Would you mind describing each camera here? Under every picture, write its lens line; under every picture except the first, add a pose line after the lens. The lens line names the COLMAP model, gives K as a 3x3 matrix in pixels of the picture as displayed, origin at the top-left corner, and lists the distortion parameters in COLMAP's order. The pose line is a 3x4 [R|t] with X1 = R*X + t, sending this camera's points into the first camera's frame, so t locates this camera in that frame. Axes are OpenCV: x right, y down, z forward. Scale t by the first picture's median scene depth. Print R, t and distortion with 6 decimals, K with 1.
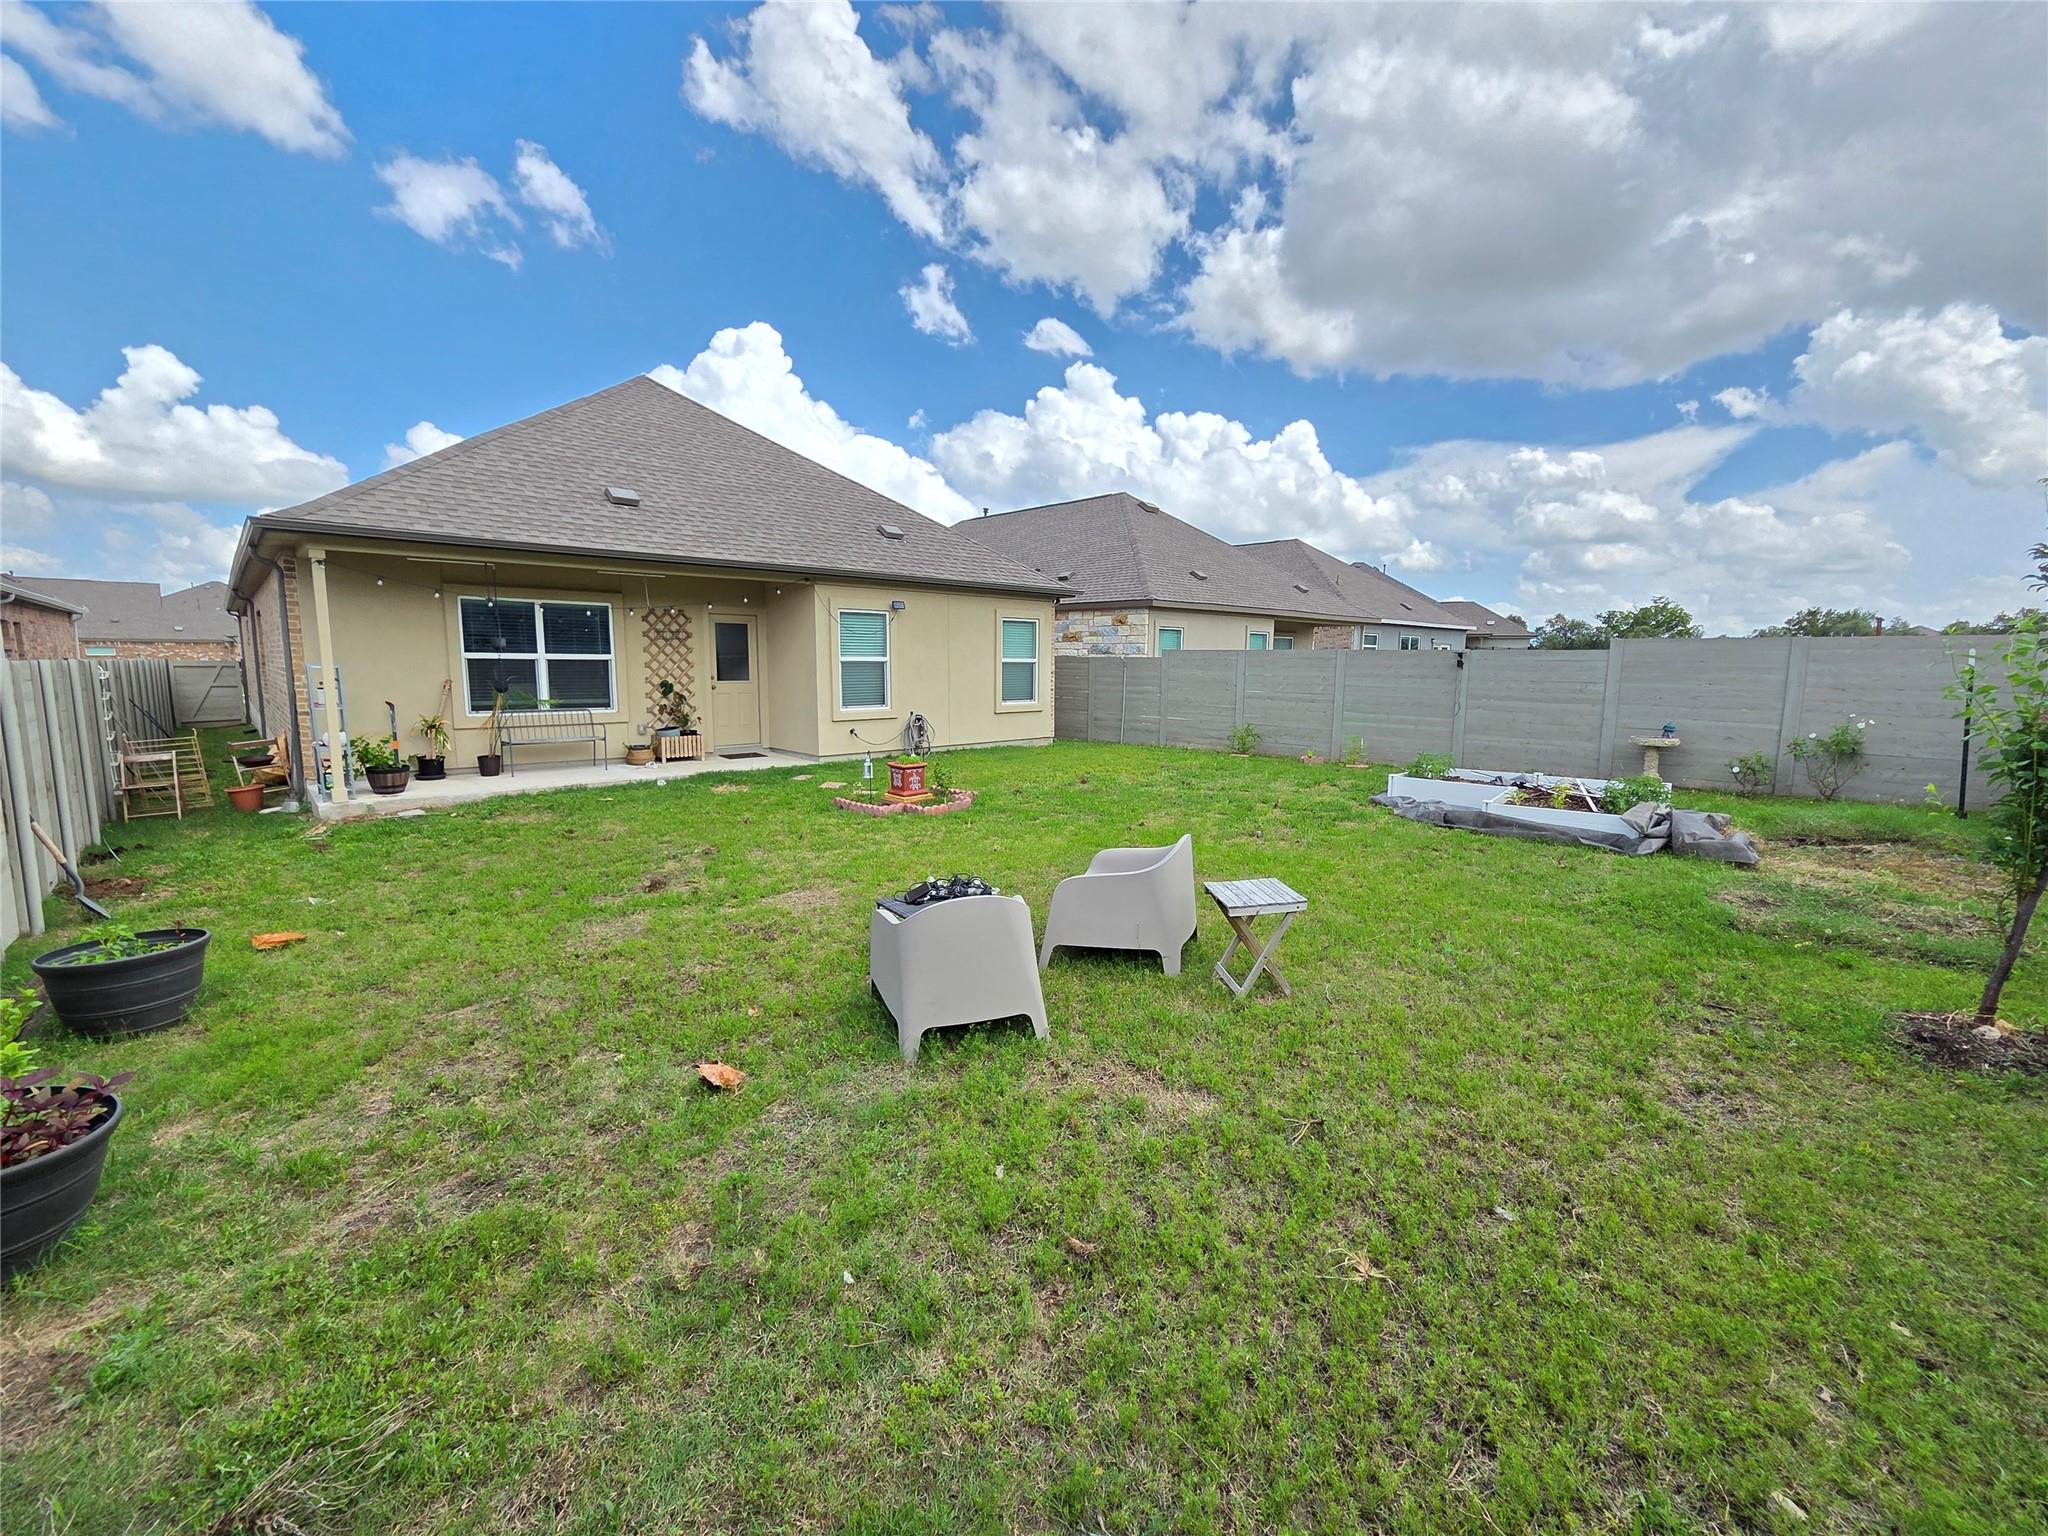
lens RADIAL K [[848.6, 0, 1022.7], [0, 848.6, 772.4], [0, 0, 1]] dist [-0.002220, 0.000423]
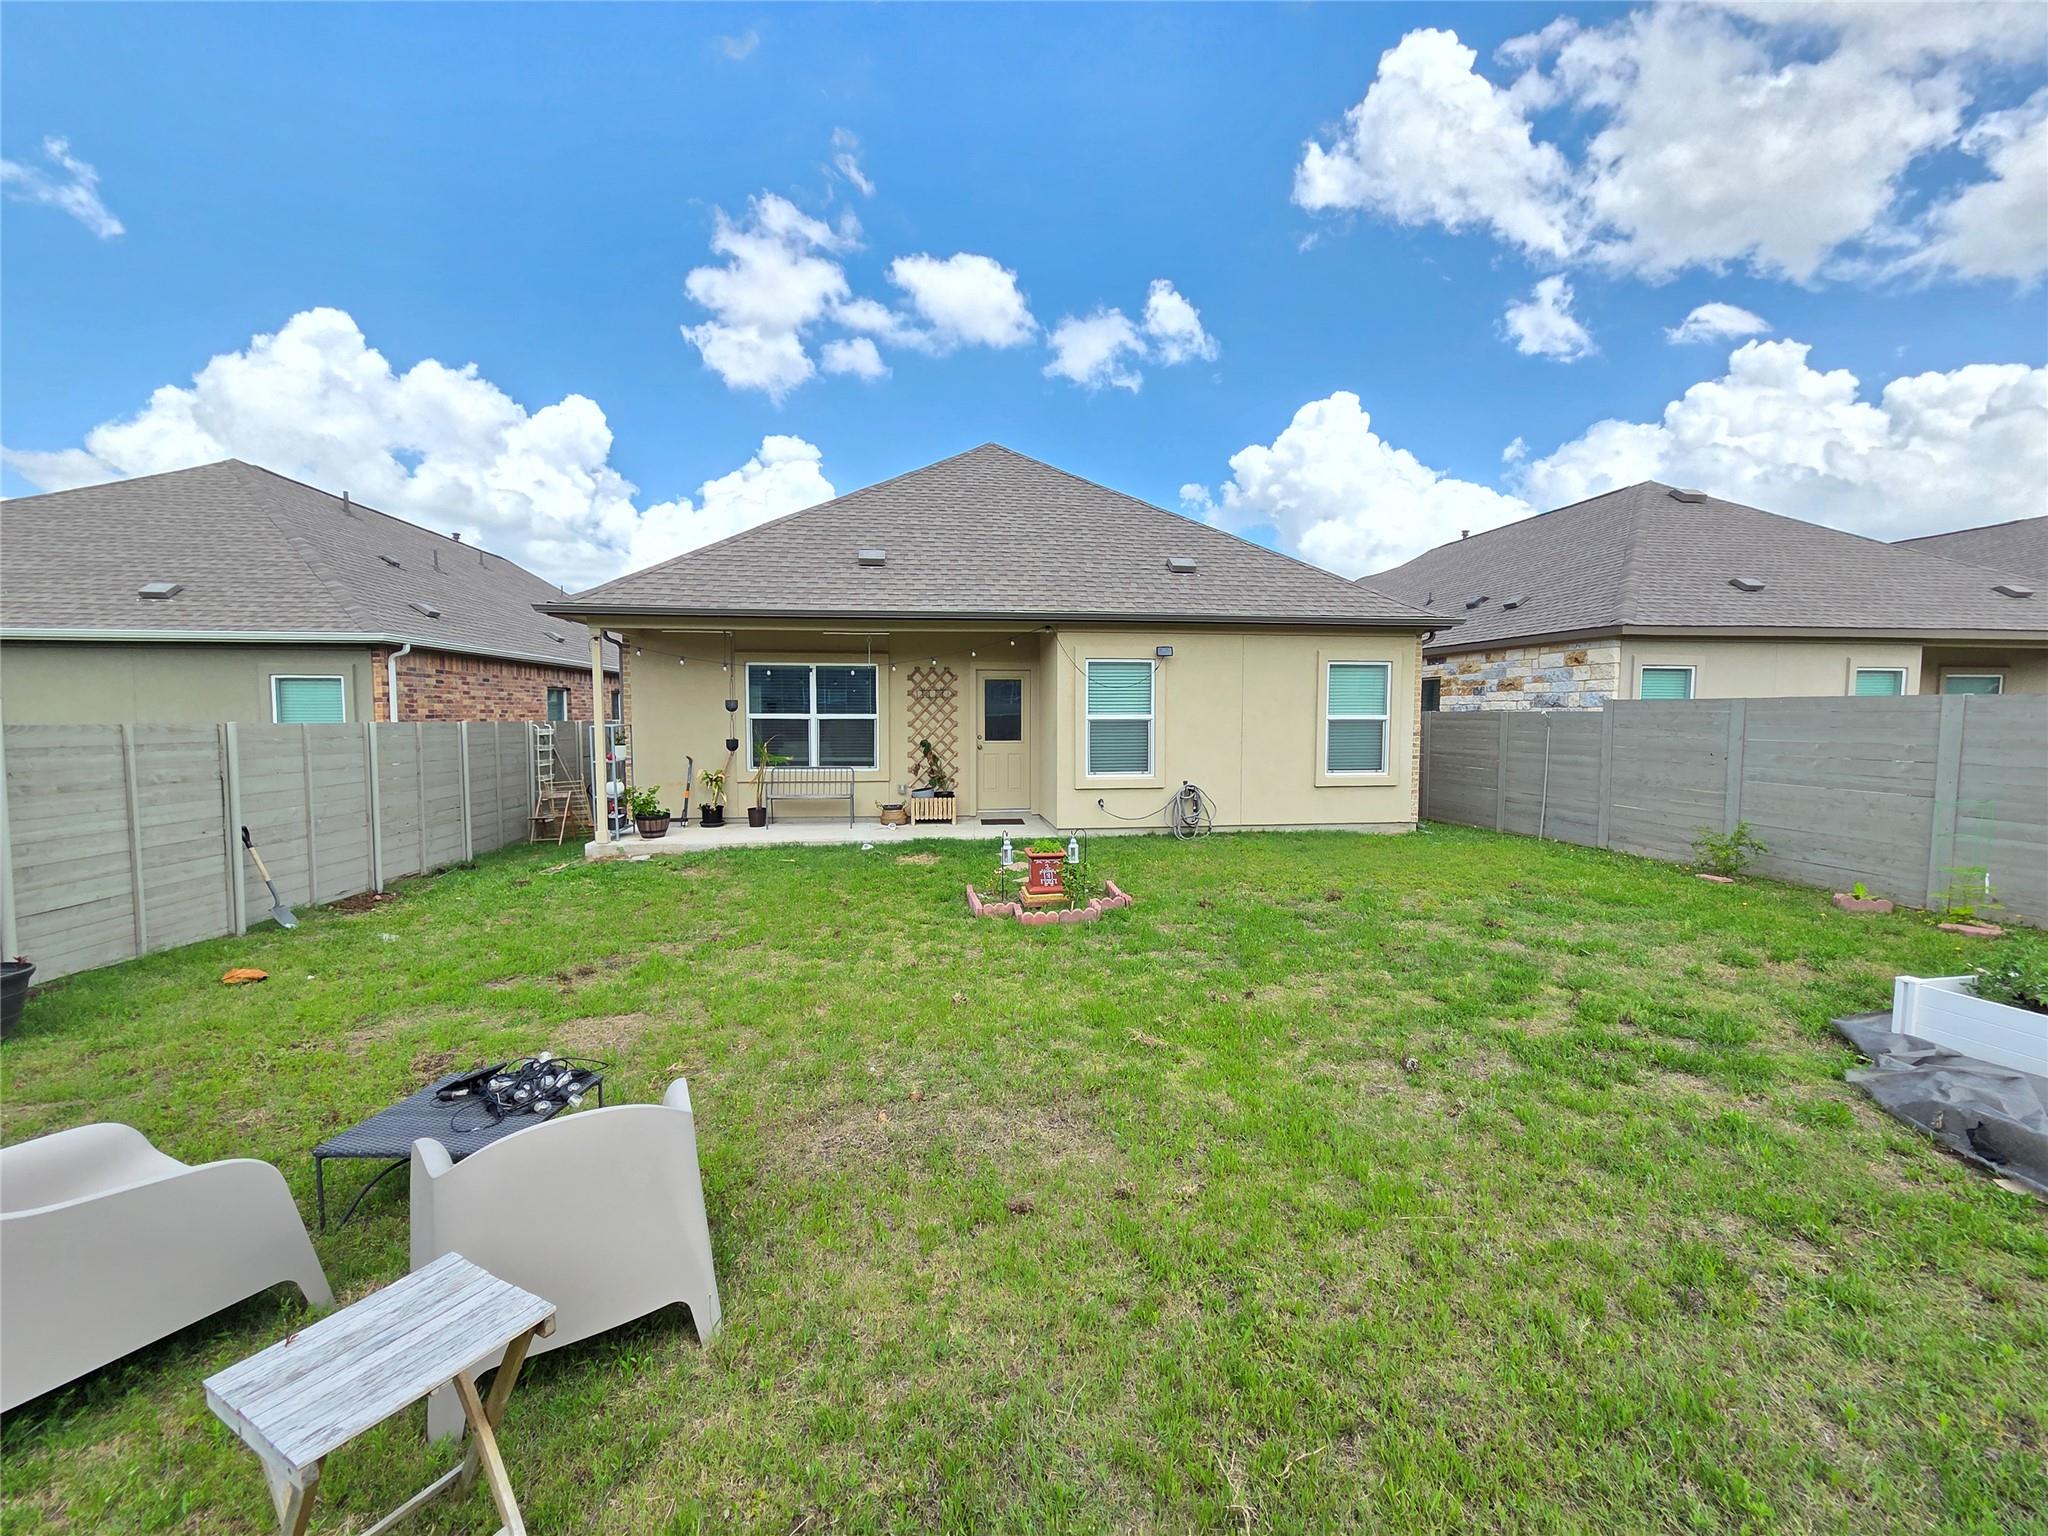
lens RADIAL K [[845.8, 0, 1030.7], [0, 845.8, 770.5], [0, 0, 1]] dist [-0.002197, 0.000396]
pose [[0.810480, 0.032128, -0.584884, 0.241515], [-0.071448, 0.996461, -0.044271, -0.038504], [0.581392, 0.077670, 0.809908, 0.282762]]
